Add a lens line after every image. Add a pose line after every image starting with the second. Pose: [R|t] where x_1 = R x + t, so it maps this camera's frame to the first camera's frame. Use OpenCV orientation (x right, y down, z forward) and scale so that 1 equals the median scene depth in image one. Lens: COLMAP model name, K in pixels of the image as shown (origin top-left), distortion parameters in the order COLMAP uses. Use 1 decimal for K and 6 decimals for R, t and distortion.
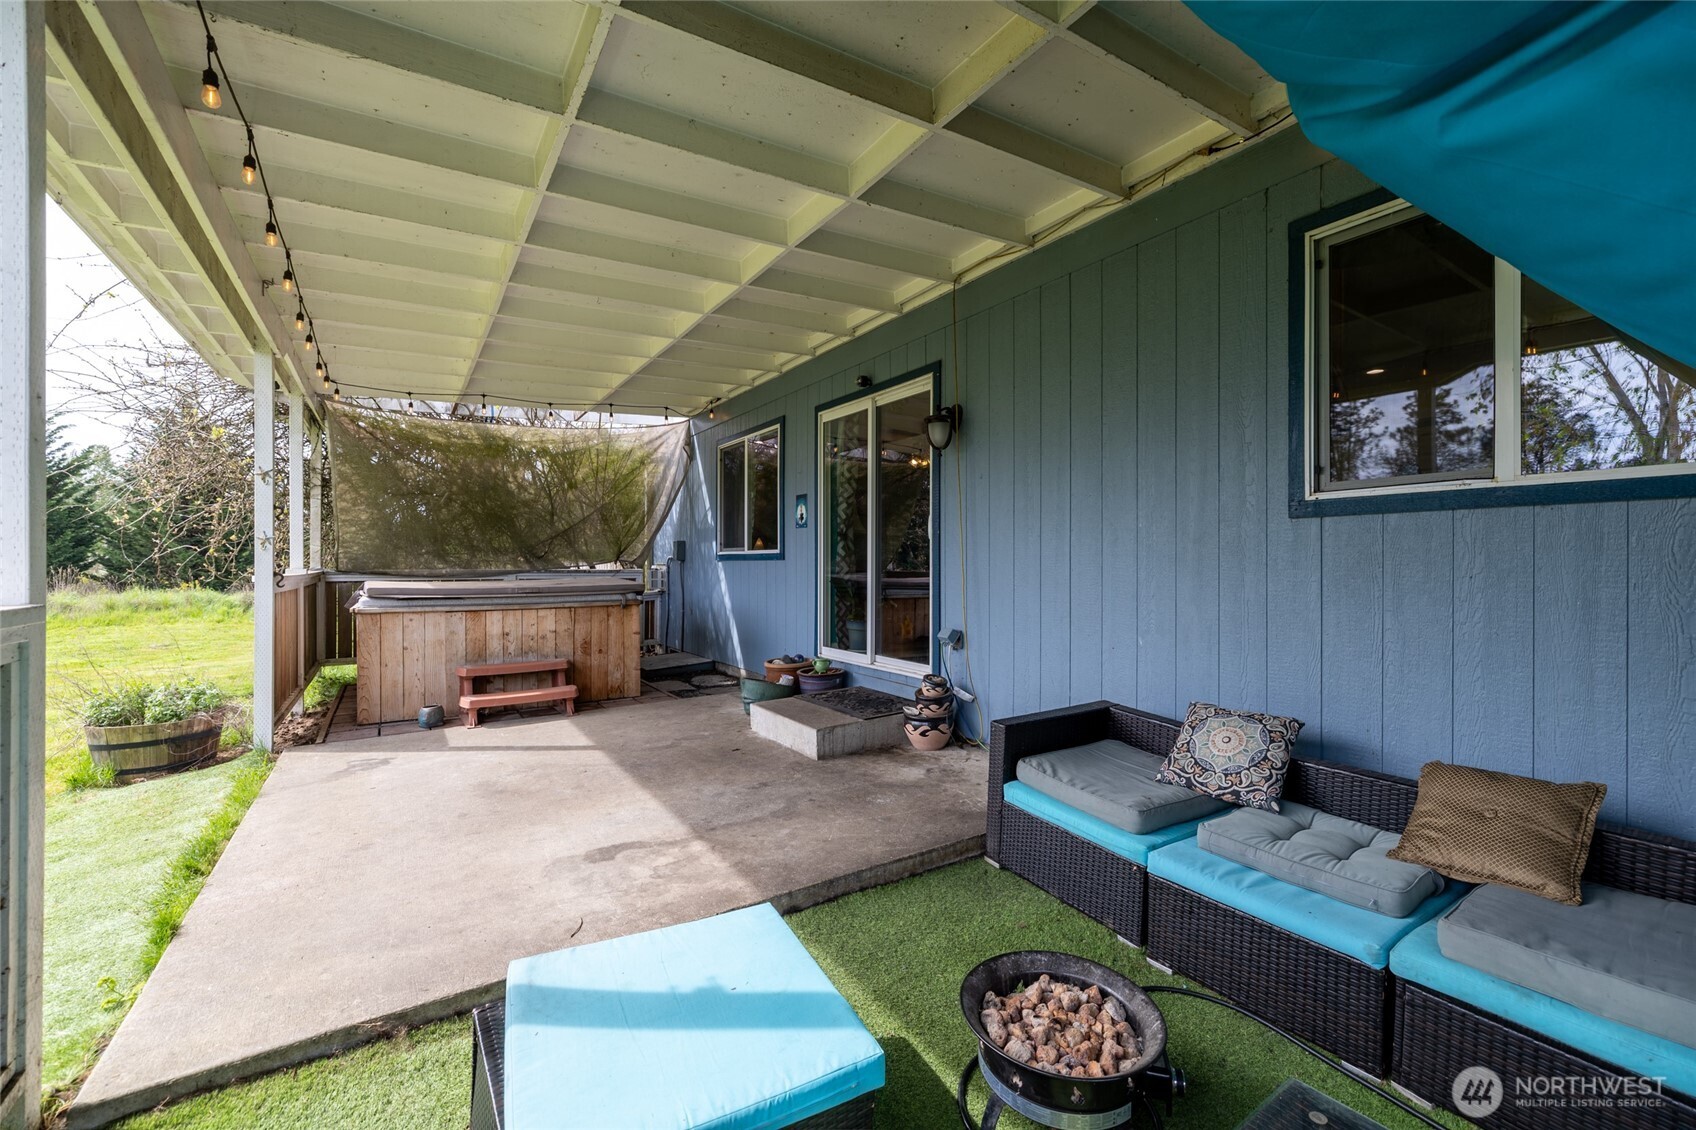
lens RADIAL K [[703.5, 0, 846.8], [0, 703.5, 563.0], [0, 0, 1]] dist [-0.001115, -0.000359]
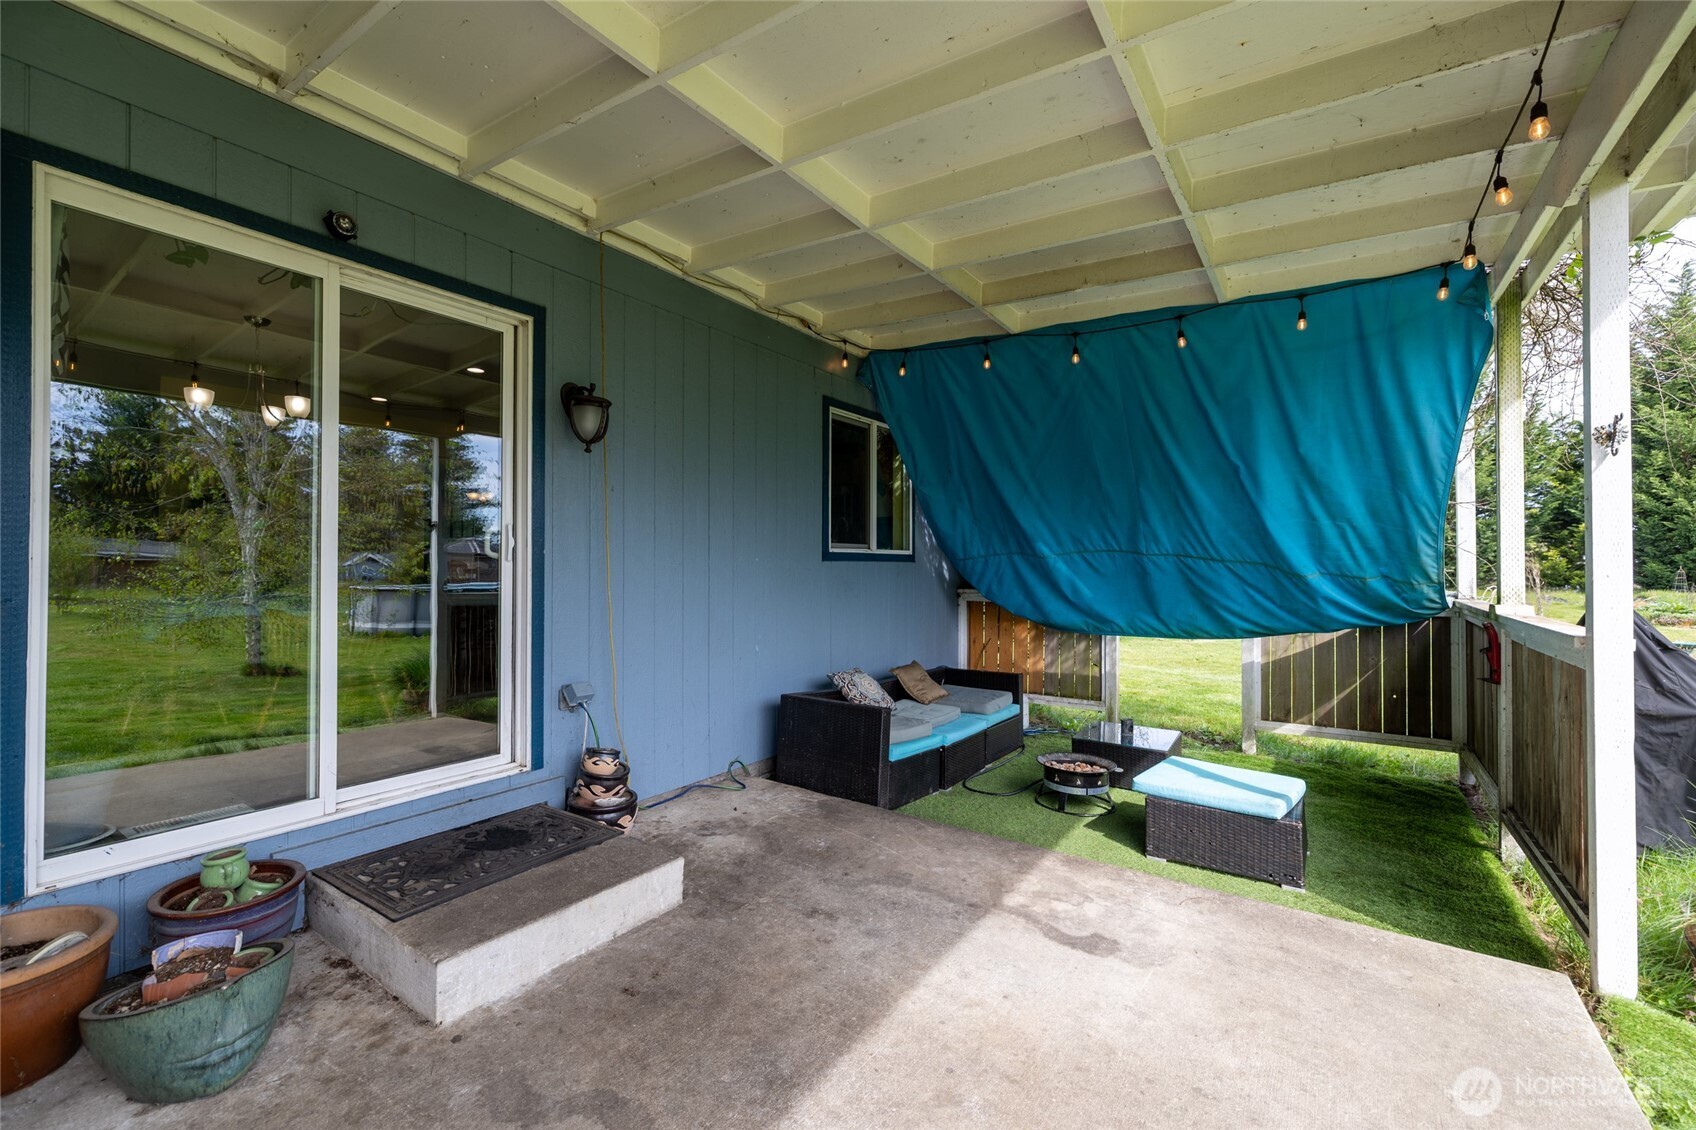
lens RADIAL K [[703.5, 0, 846.8], [0, 703.5, 563.0], [0, 0, 1]] dist [-0.001115, -0.000359]
pose [[-0.382474, 0.005137, 0.923952, -0.832733], [-0.000367, 0.999984, -0.005711, -0.037924], [-0.923966, -0.002523, -0.382466, 1.306656]]
